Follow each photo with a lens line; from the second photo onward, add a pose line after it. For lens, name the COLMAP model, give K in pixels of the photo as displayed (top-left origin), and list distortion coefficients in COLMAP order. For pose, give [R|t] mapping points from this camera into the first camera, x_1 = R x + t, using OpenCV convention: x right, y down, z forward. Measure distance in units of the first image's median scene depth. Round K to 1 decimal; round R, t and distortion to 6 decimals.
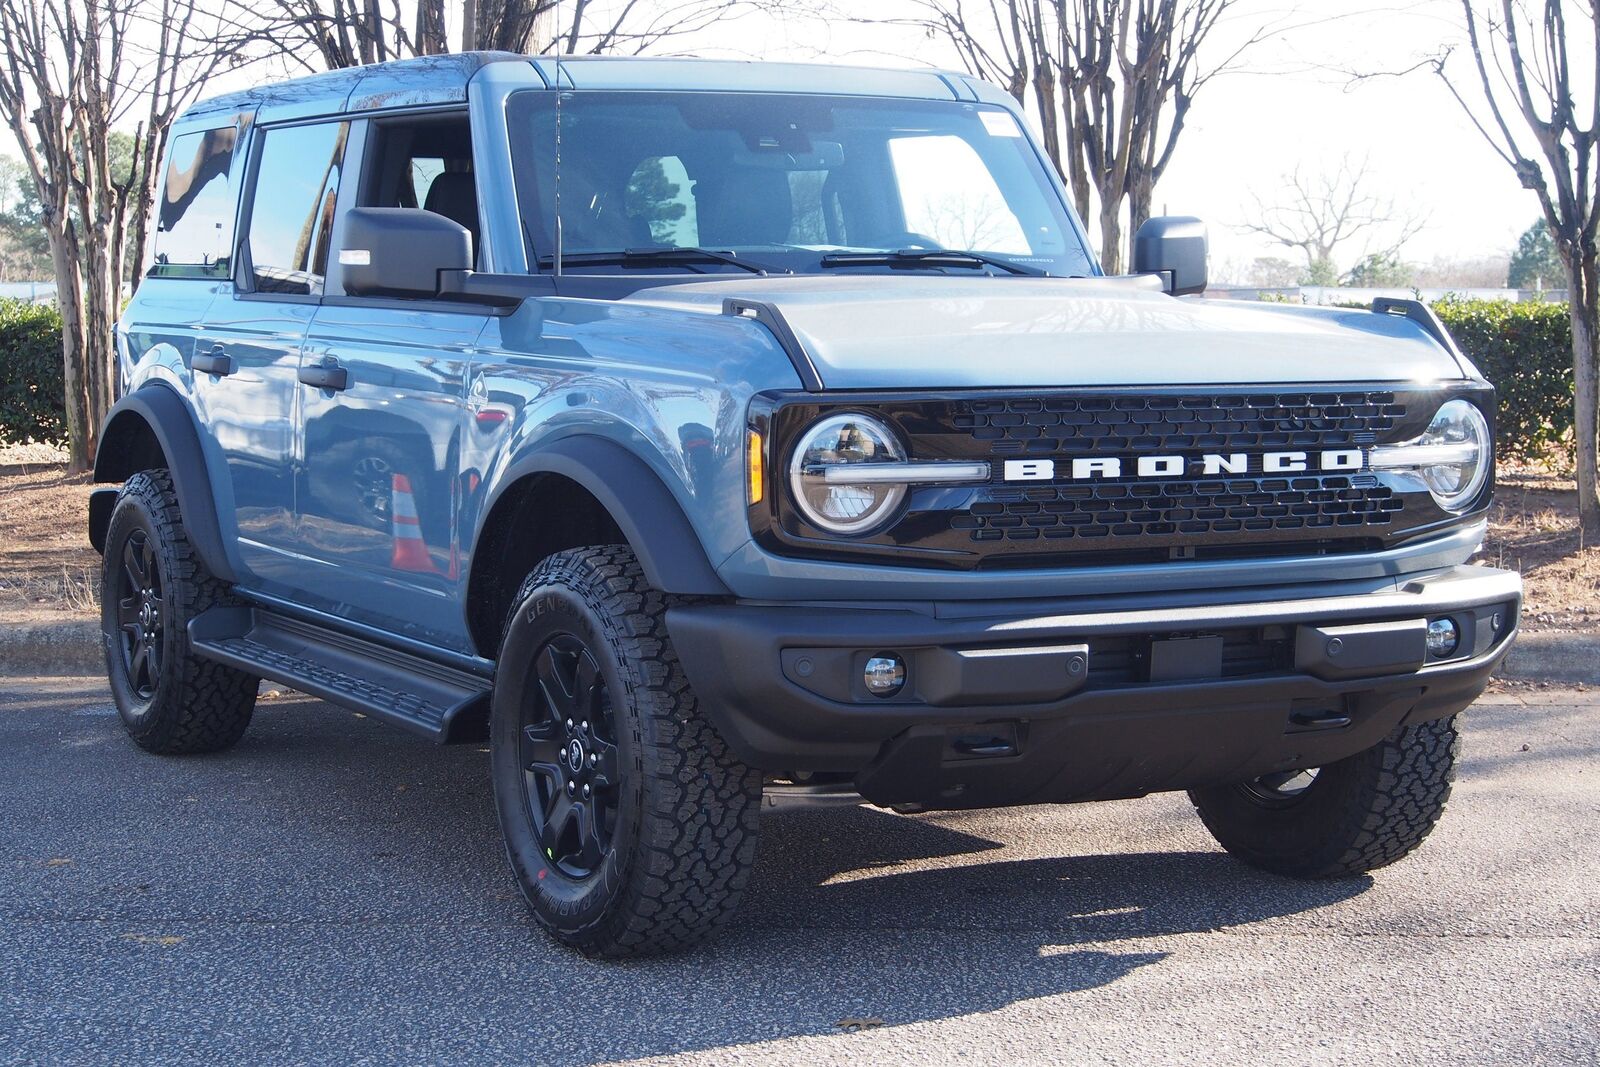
lens RADIAL K [[3256.7, 0, 800.0], [0, 3256.7, 533.5], [0, 0, 1]] dist [-0.011638, -0.063567]
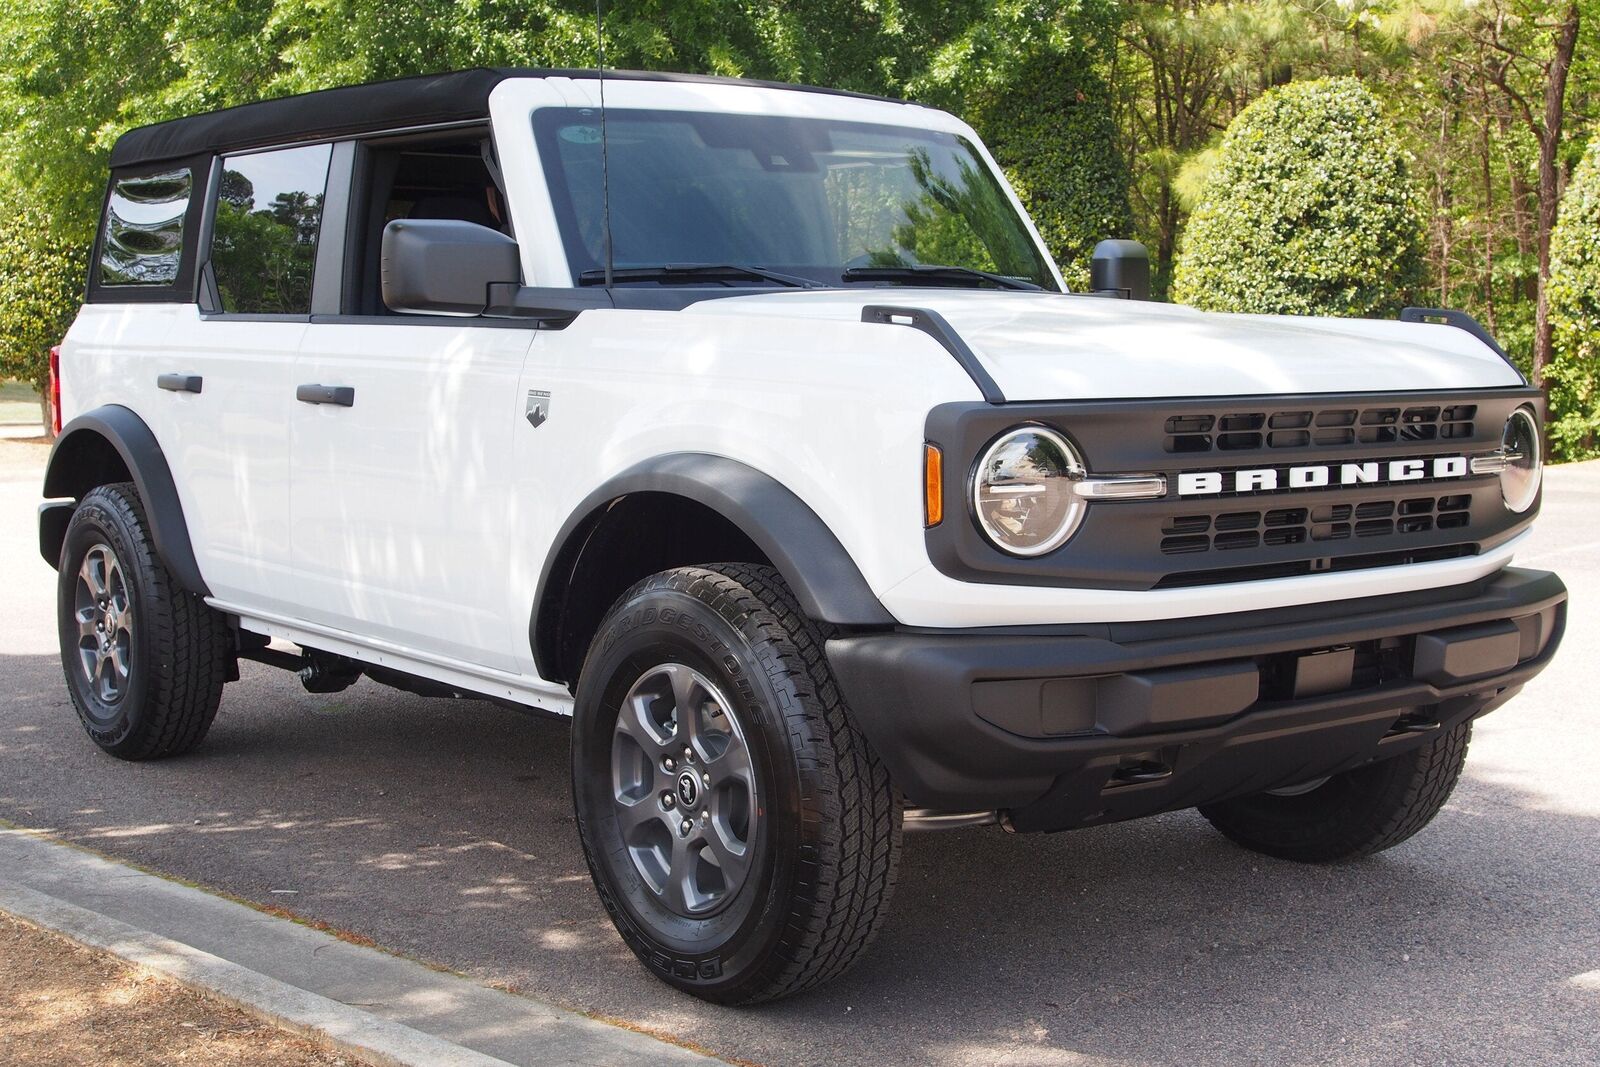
lens RADIAL K [[2225.2, 0, 800.0], [0, 2225.2, 533.5], [0, 0, 1]] dist [0.001033, 0.010738]
pose [[0.983658, -0.018188, 0.179124, -0.154614], [0.015582, 0.999751, 0.015943, -0.016247], [-0.179370, -0.012891, 0.983697, 0.359918]]
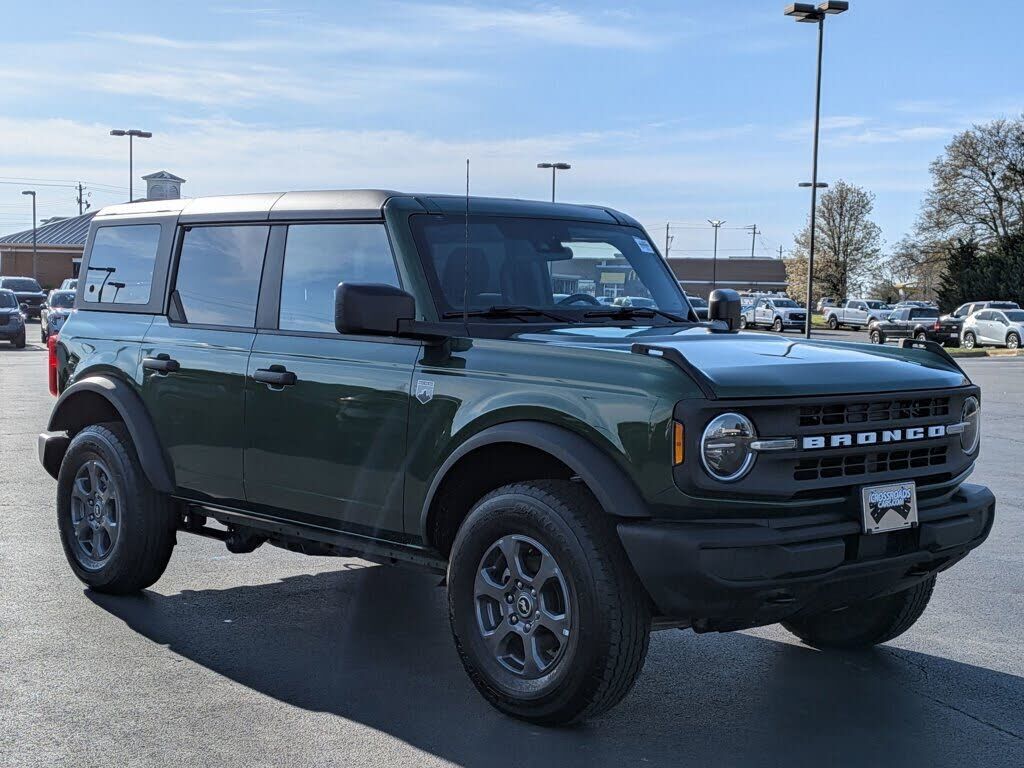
lens RADIAL K [[1632.5, 0, 540.7], [0, 1632.5, 382.5], [0, 0, 1]] dist [0.027460, 0.012001]
pose [[0.960679, -0.003635, 0.277637, -0.306417], [0.008832, 0.999808, -0.017472, -0.036201], [-0.277520, 0.019237, 0.960527, 0.172083]]
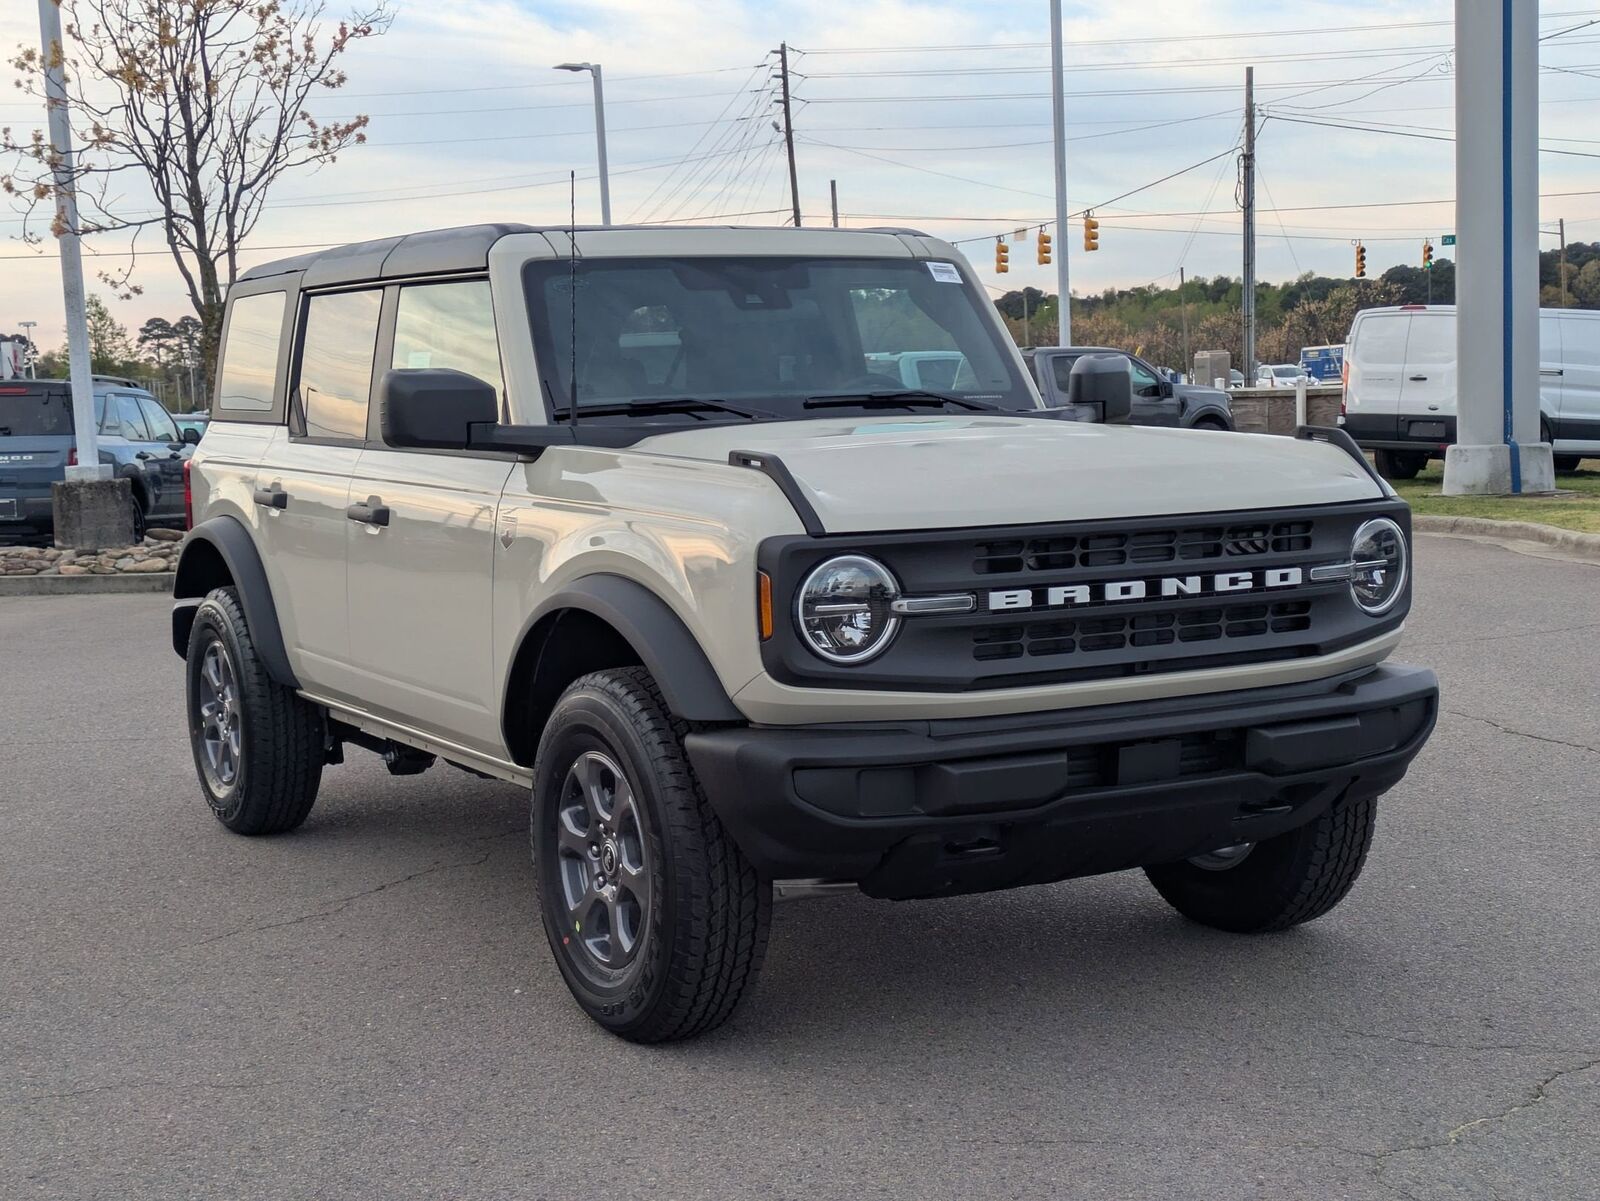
lens RADIAL K [[2436.1, 0, 800.0], [0, 2436.1, 600.5], [0, 0, 1]] dist [0.180478, 0.018070]
pose [[0.999276, -0.028309, 0.025433, -0.021394], [0.027907, 0.999482, 0.016048, -0.032837], [-0.025874, -0.015327, 0.999548, 0.161019]]
